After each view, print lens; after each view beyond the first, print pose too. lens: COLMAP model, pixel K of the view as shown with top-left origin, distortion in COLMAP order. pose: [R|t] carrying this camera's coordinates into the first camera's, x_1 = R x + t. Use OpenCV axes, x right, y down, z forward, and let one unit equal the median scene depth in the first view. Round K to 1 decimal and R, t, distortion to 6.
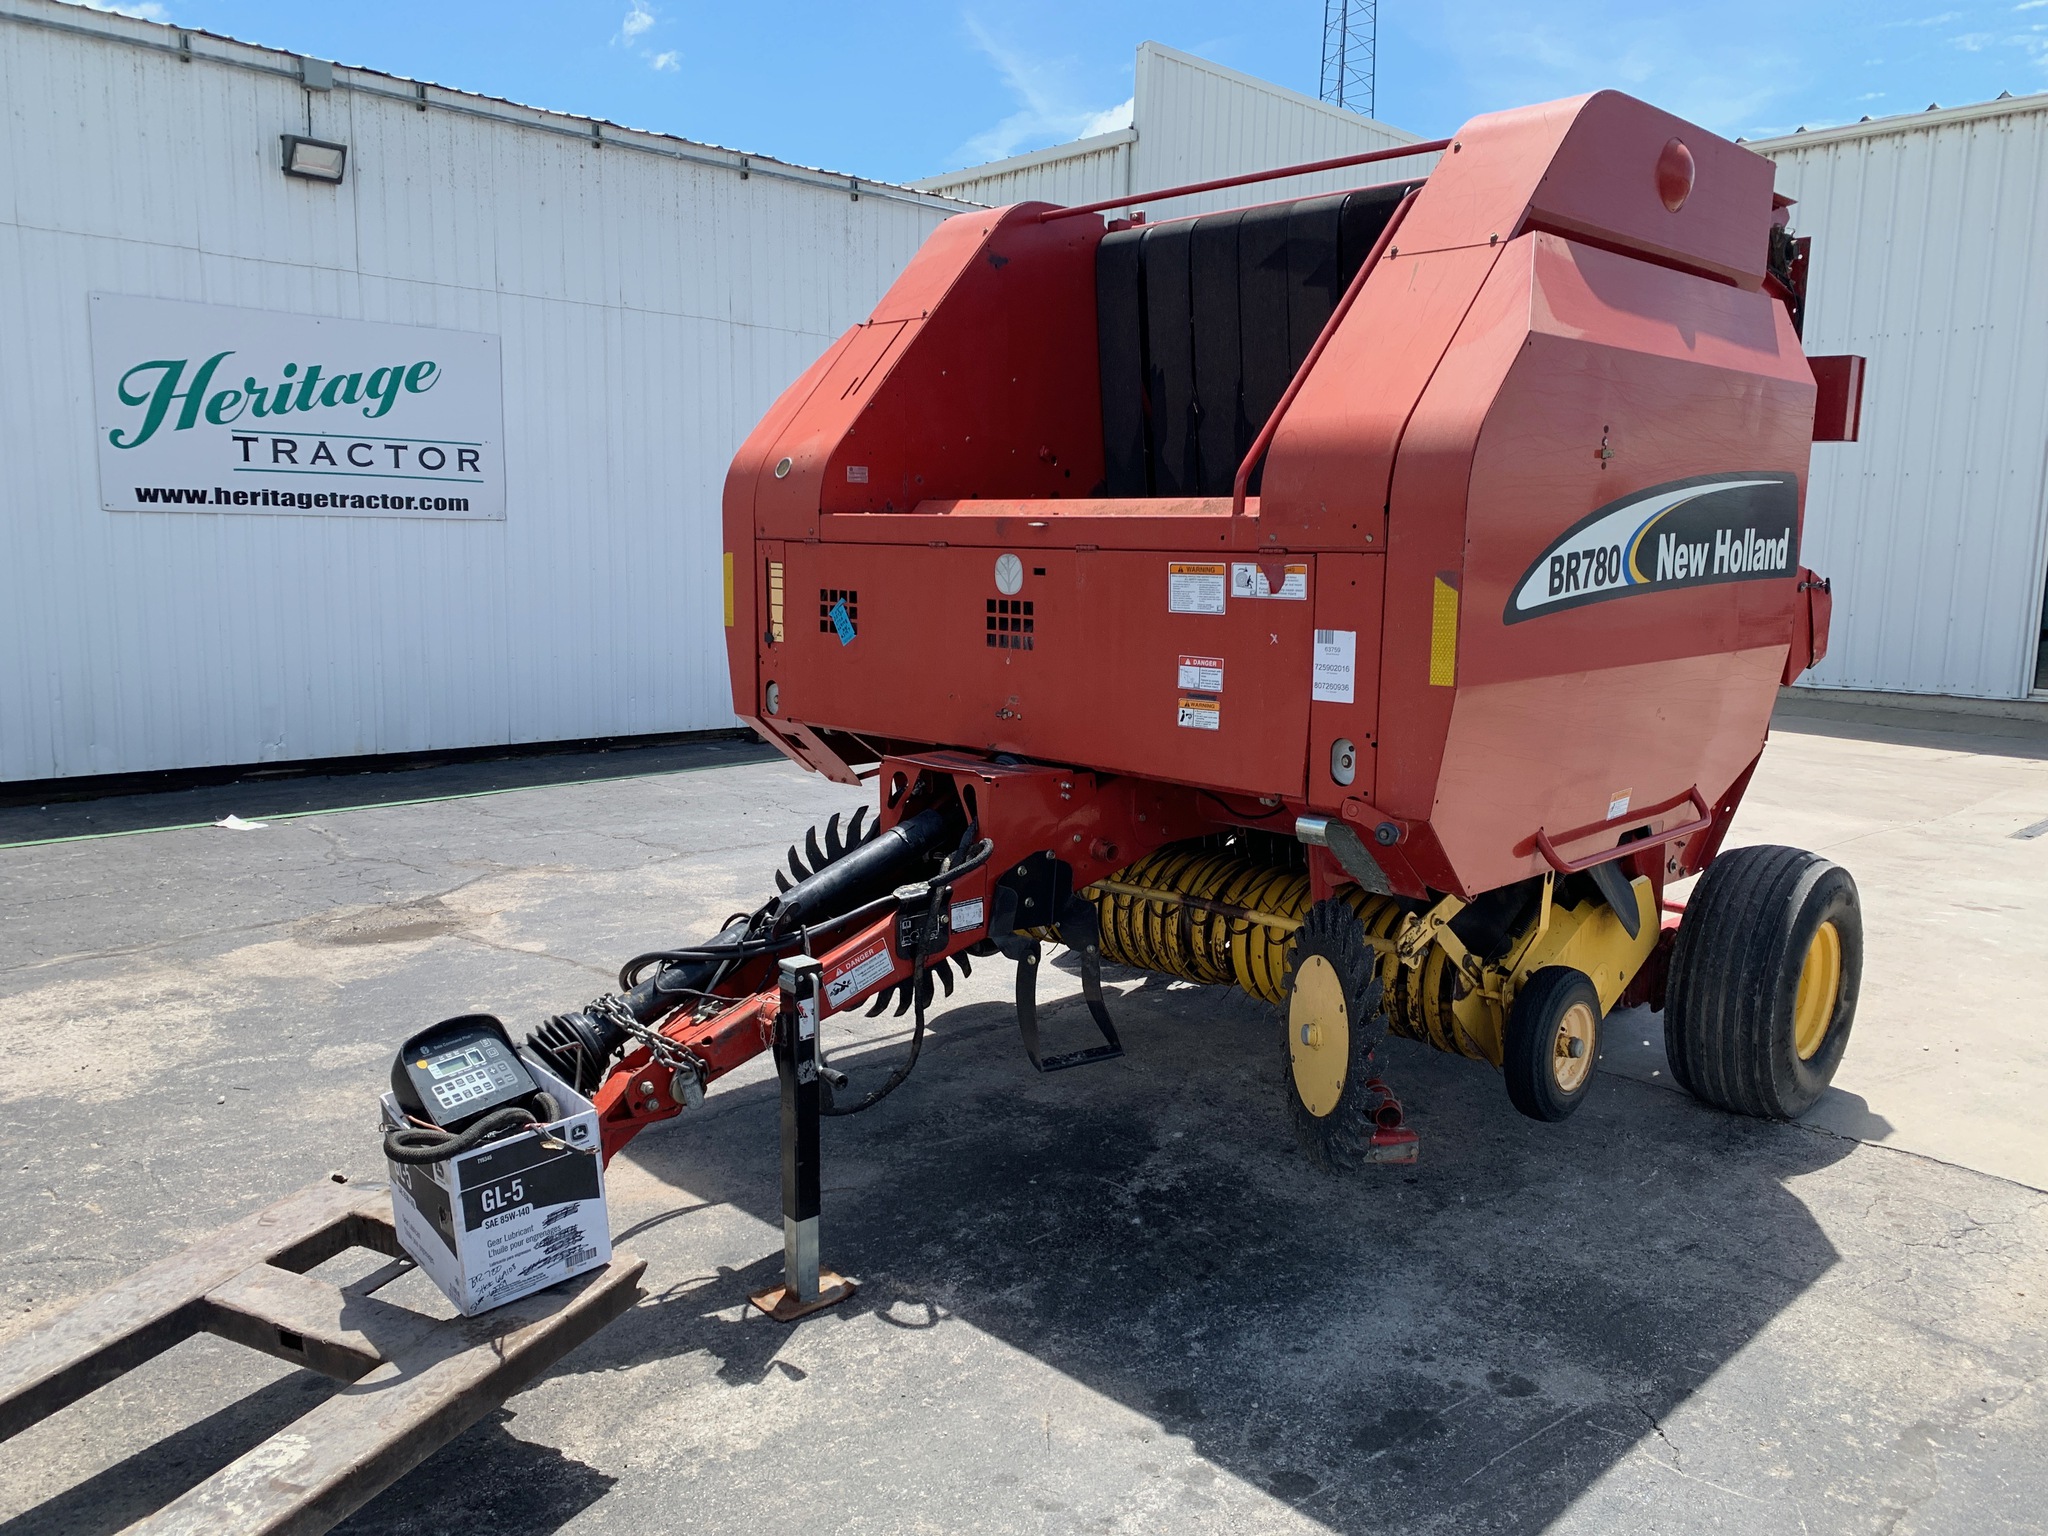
lens RADIAL K [[1557.7, 0, 988.8], [0, 1557.7, 753.2], [0, 0, 1]] dist [0.006683, -0.002705]
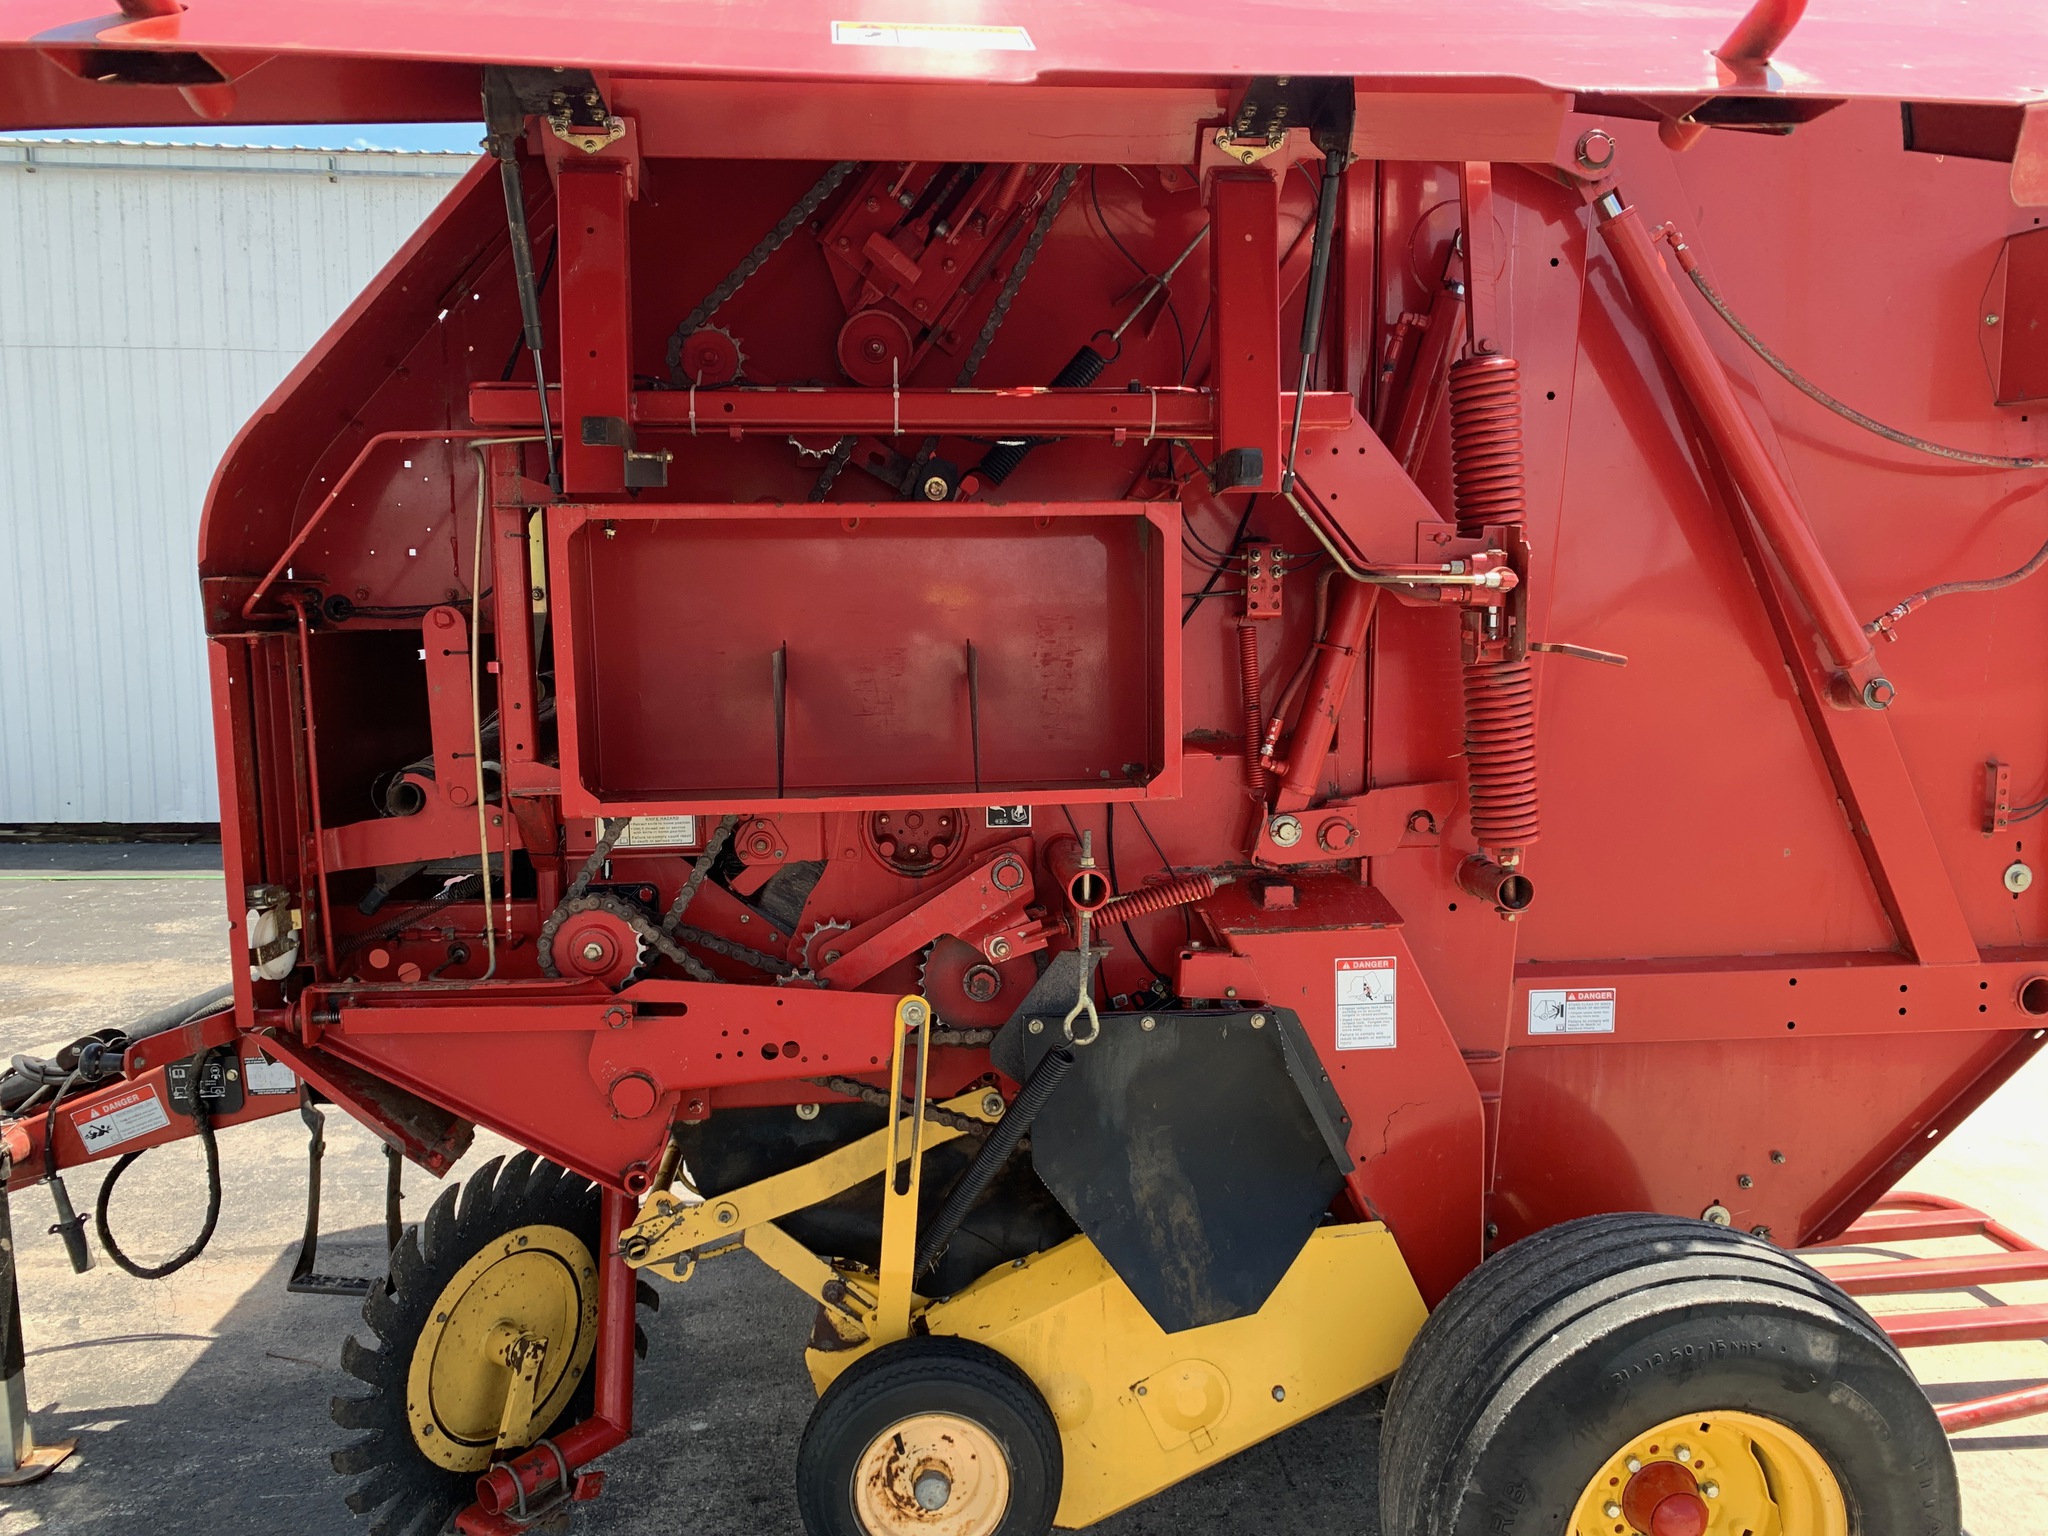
lens RADIAL K [[1574.3, 0, 1029.6], [0, 1574.3, 775.9], [0, 0, 1]] dist [0.012758, -0.008272]
pose [[0.770310, 0.058531, -0.634977, 0.850496], [-0.078364, 0.996920, -0.003171, -0.084579], [0.632836, 0.052202, 0.772524, 0.627609]]
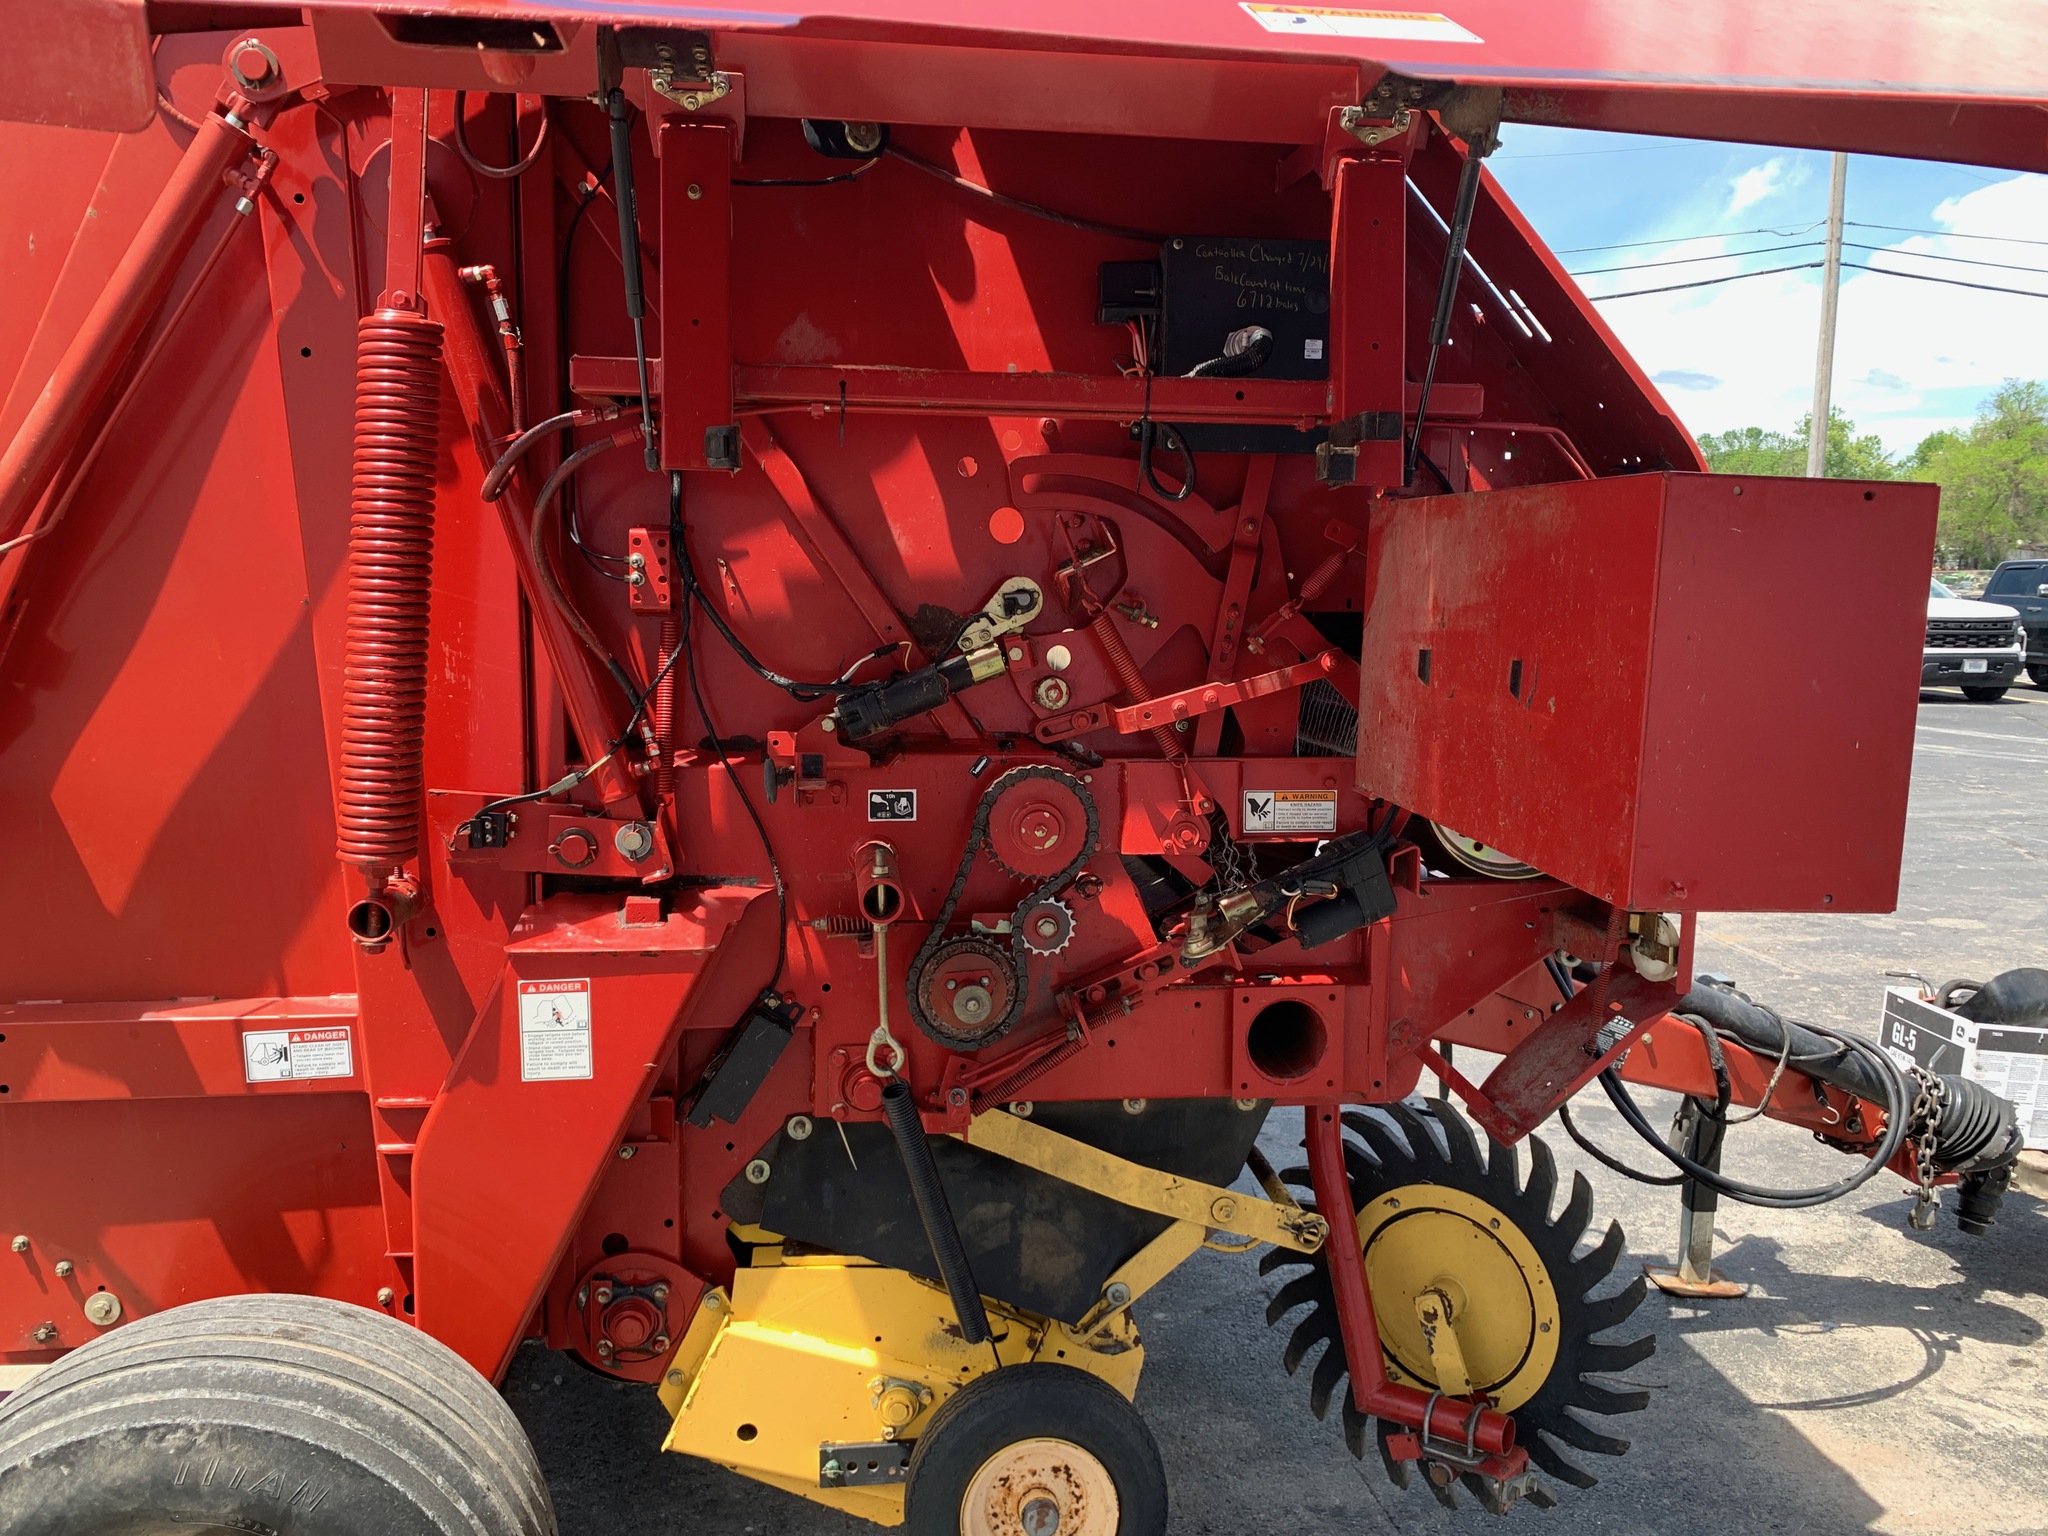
lens RADIAL K [[1579.4, 0, 1031.5], [0, 1579.4, 767.6], [0, 0, 1]] dist [0.005461, 0.001433]
pose [[-0.801958, -0.091623, 0.590312, -0.358946], [0.068003, 0.967743, 0.242589, -0.298788], [-0.593497, 0.234689, -0.769859, 1.985386]]
